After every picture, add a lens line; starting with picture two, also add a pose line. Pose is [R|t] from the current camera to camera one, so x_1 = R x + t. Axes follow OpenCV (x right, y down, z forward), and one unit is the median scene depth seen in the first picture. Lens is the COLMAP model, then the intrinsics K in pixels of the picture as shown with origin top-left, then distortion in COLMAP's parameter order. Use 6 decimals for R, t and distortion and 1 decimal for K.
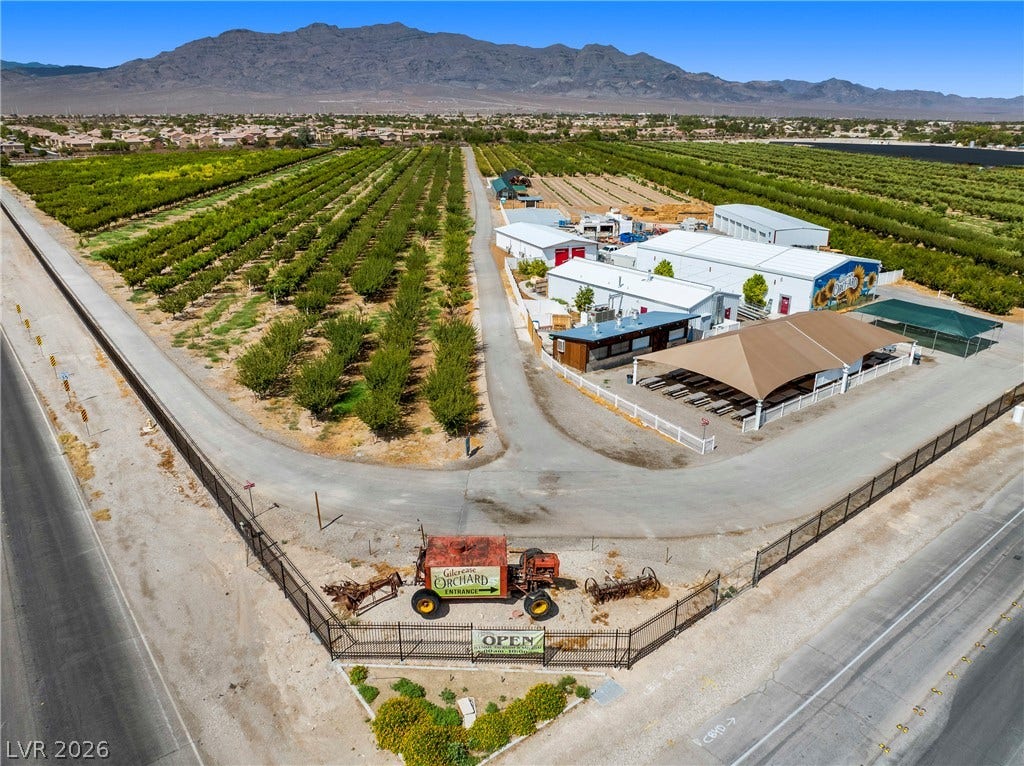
lens RADIAL K [[718.6, 0, 512.0], [0, 718.6, 383.0], [0, 0, 1]] dist [-0.034129, 0.005260]
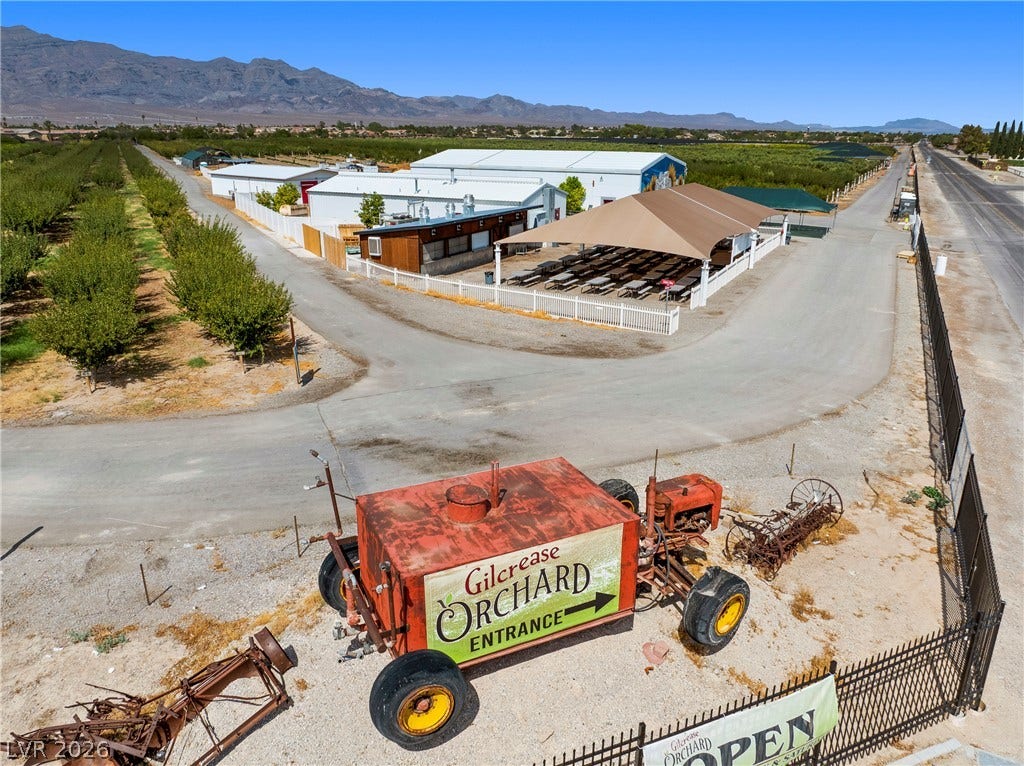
lens RADIAL K [[718.6, 0, 512.0], [0, 718.6, 383.0], [0, 0, 1]] dist [-0.034129, 0.005260]
pose [[0.915026, -0.132803, 0.380907, -0.116084], [0.140310, 0.990074, 0.008133, 0.116581], [-0.378206, 0.046003, 0.924578, 0.456017]]
